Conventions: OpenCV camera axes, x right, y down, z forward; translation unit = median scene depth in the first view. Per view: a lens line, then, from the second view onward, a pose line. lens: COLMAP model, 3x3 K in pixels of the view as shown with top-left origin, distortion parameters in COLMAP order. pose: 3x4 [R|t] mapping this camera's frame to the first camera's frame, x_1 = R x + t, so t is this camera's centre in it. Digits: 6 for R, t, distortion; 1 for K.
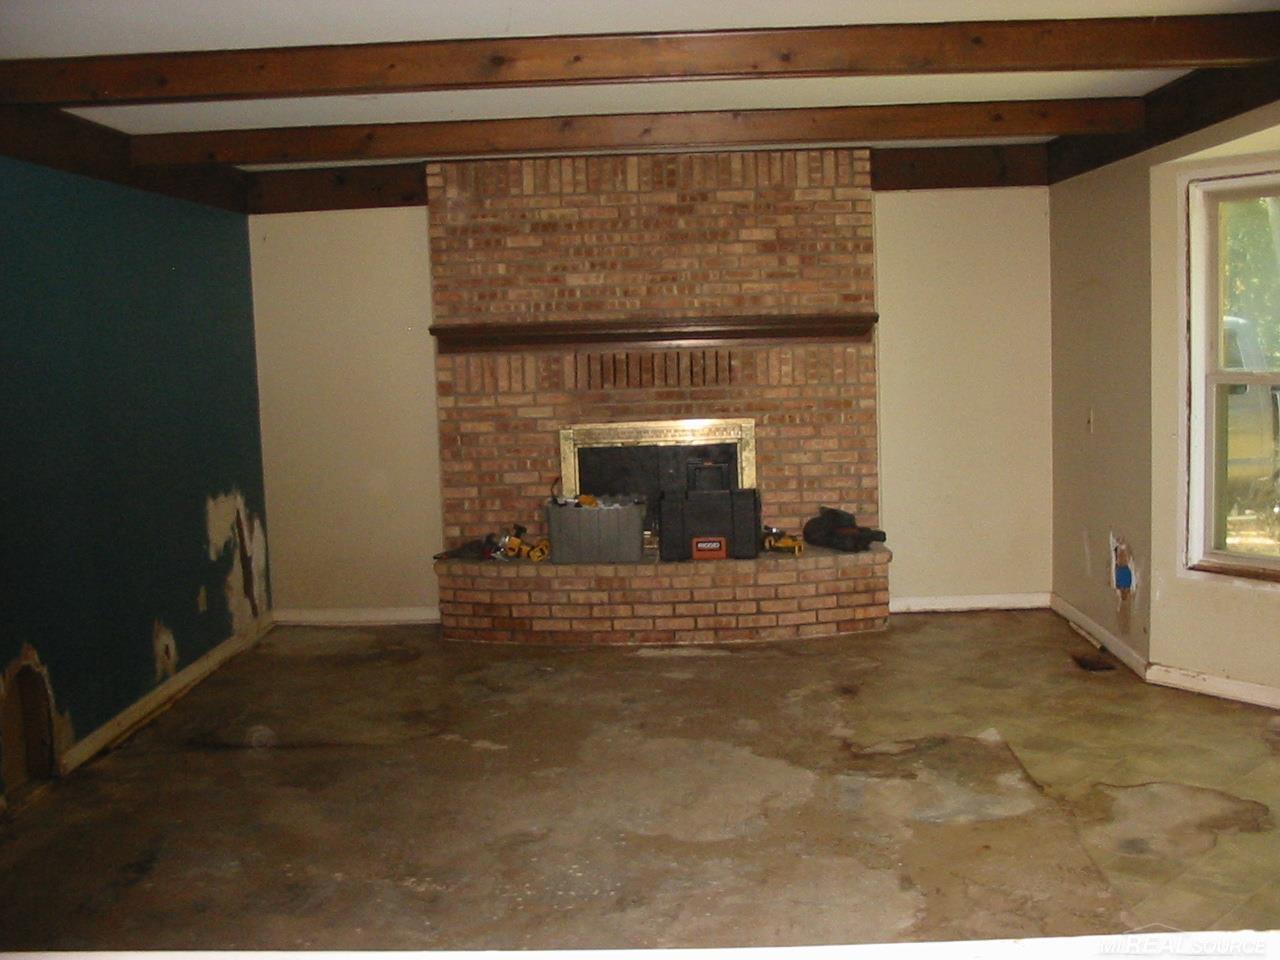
lens RADIAL K [[1343.8, 0, 646.6], [0, 1343.8, 483.3], [0, 0, 1]] dist [-0.177517, 0.212280]
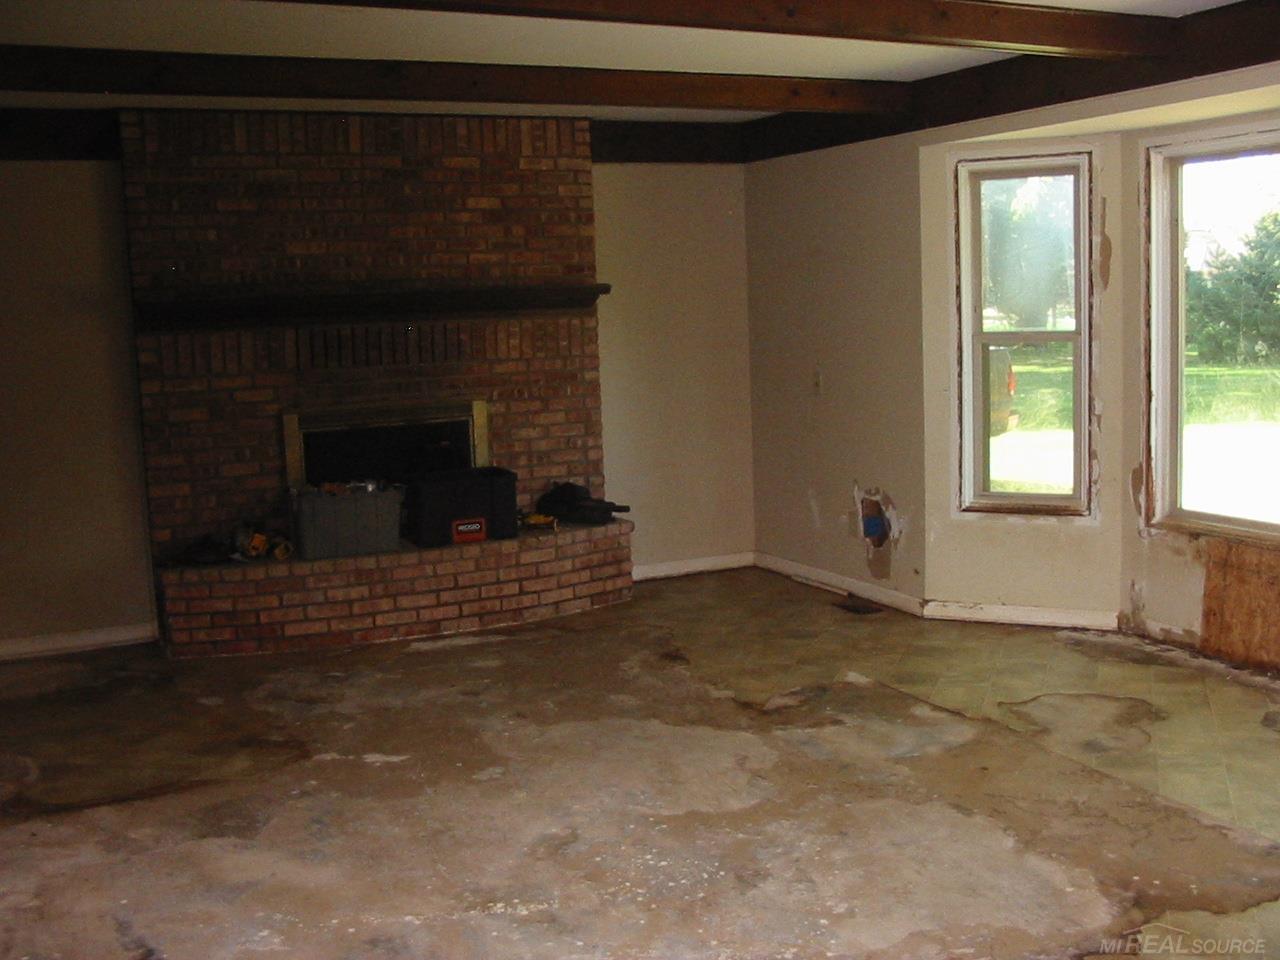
lens RADIAL K [[1343.8, 0, 646.6], [0, 1343.8, 483.3], [0, 0, 1]] dist [-0.177517, 0.212280]
pose [[0.888976, -0.059256, 0.454105, -0.270158], [0.057618, 0.998186, 0.017456, 0.005708], [-0.454315, 0.010647, 0.890777, 0.096003]]
